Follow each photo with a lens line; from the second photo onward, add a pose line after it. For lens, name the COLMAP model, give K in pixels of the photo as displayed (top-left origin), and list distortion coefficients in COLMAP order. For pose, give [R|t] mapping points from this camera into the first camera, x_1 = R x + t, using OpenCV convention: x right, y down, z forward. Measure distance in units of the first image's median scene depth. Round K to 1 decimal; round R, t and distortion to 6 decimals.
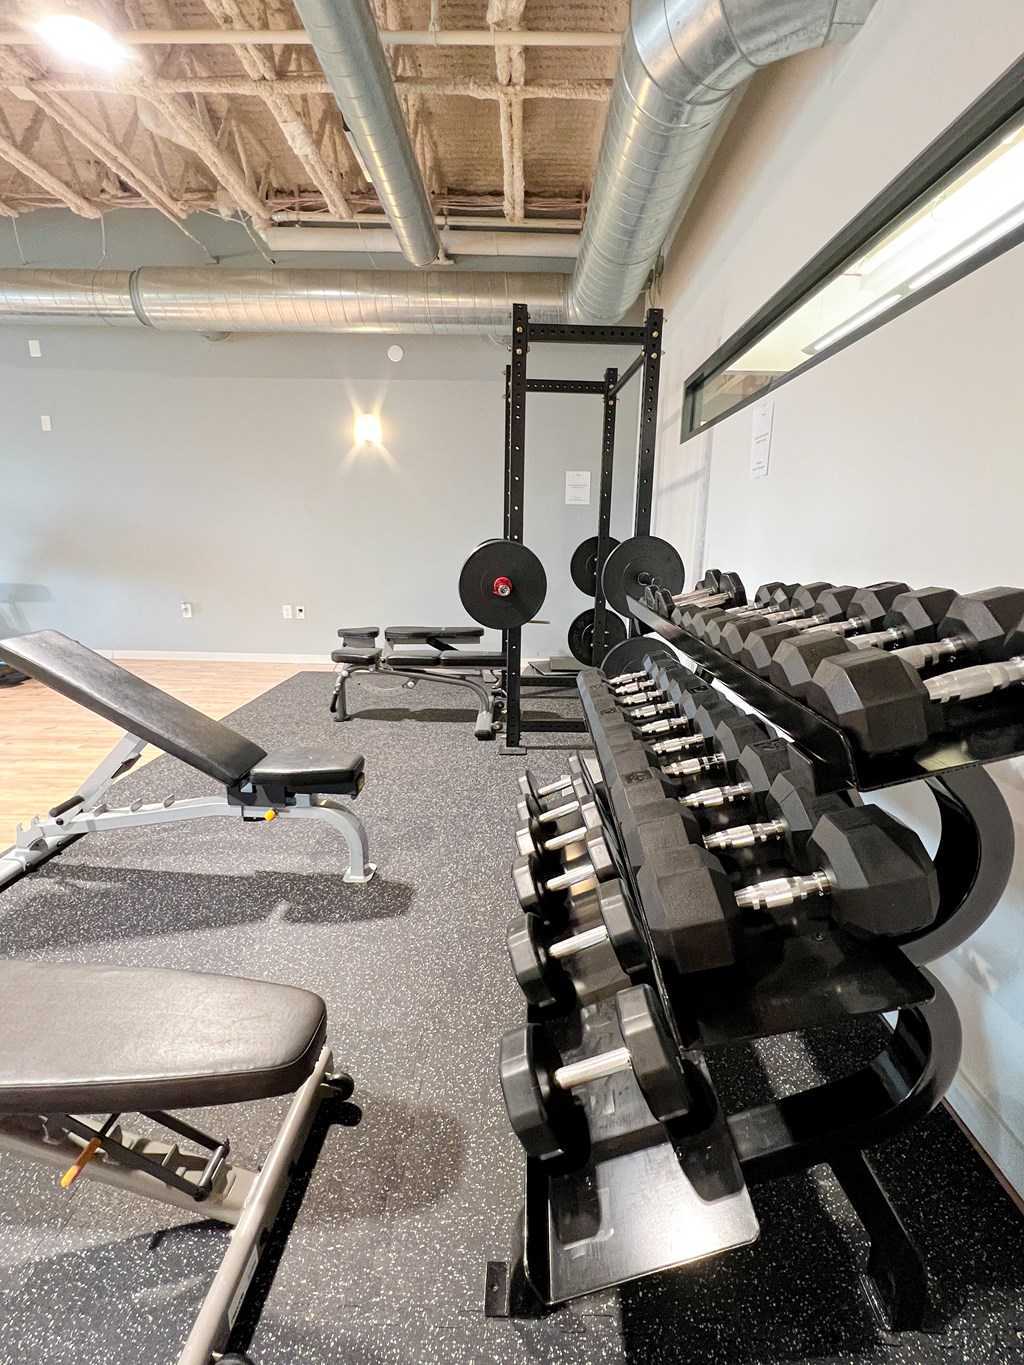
lens RADIAL K [[621.2, 0, 508.9], [0, 621.2, 672.4], [0, 0, 1]] dist [0.044554, -0.000005]
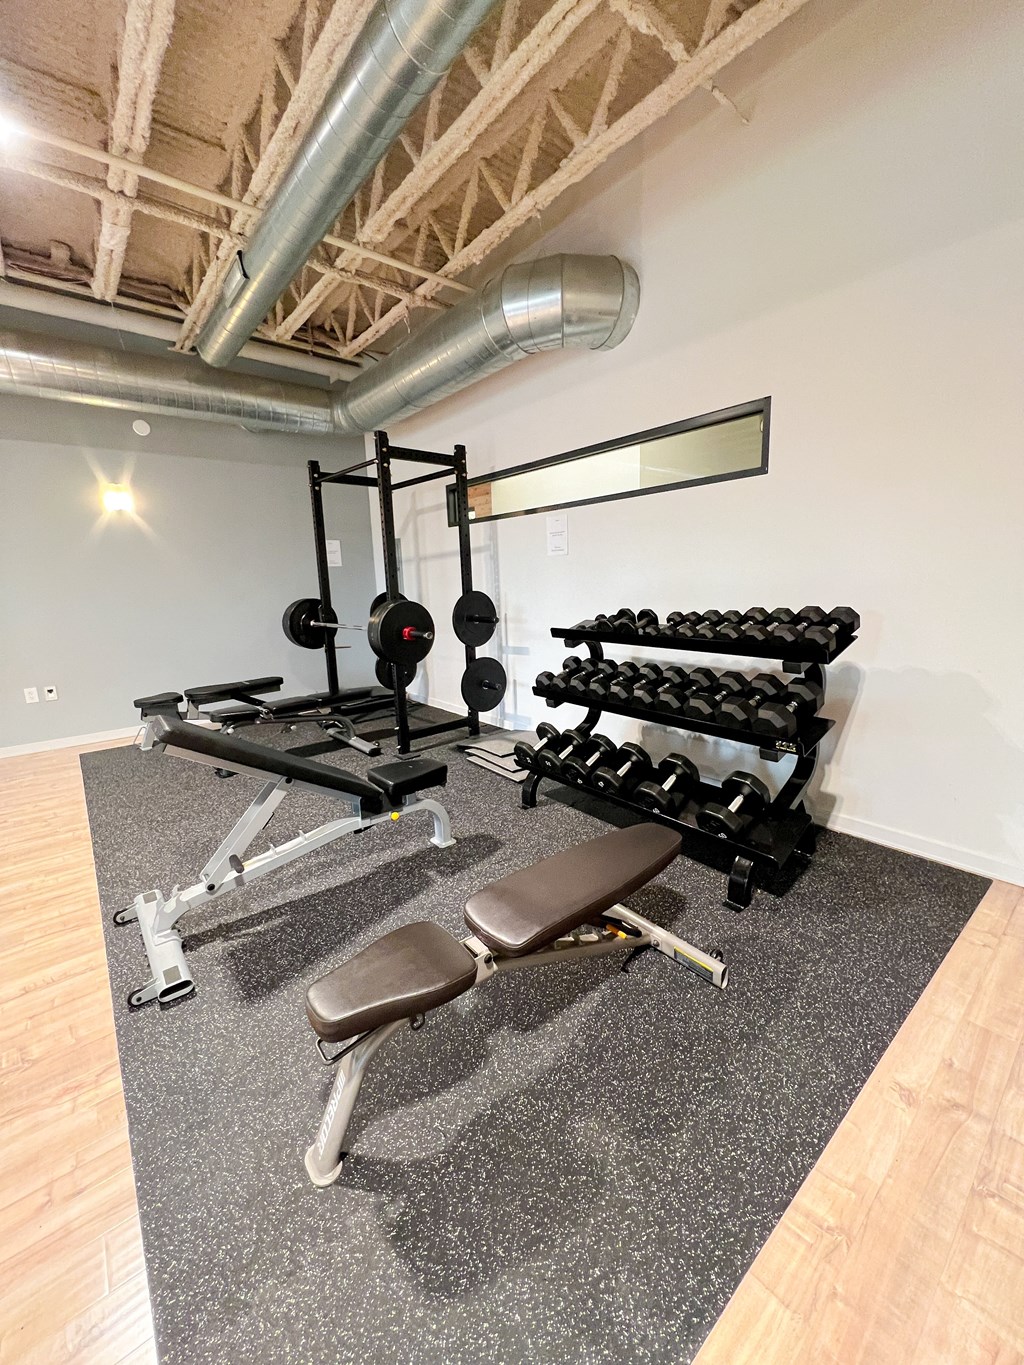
lens RADIAL K [[530.0, 0, 512.0], [0, 530.0, 682.5], [0, 0, 1]] dist [-0.000918, -0.000149]
pose [[0.741195, -0.157588, 0.652531, -0.370784], [0.181907, 0.982835, 0.030734, -0.015107], [-0.646174, 0.095920, 0.757139, -0.010336]]
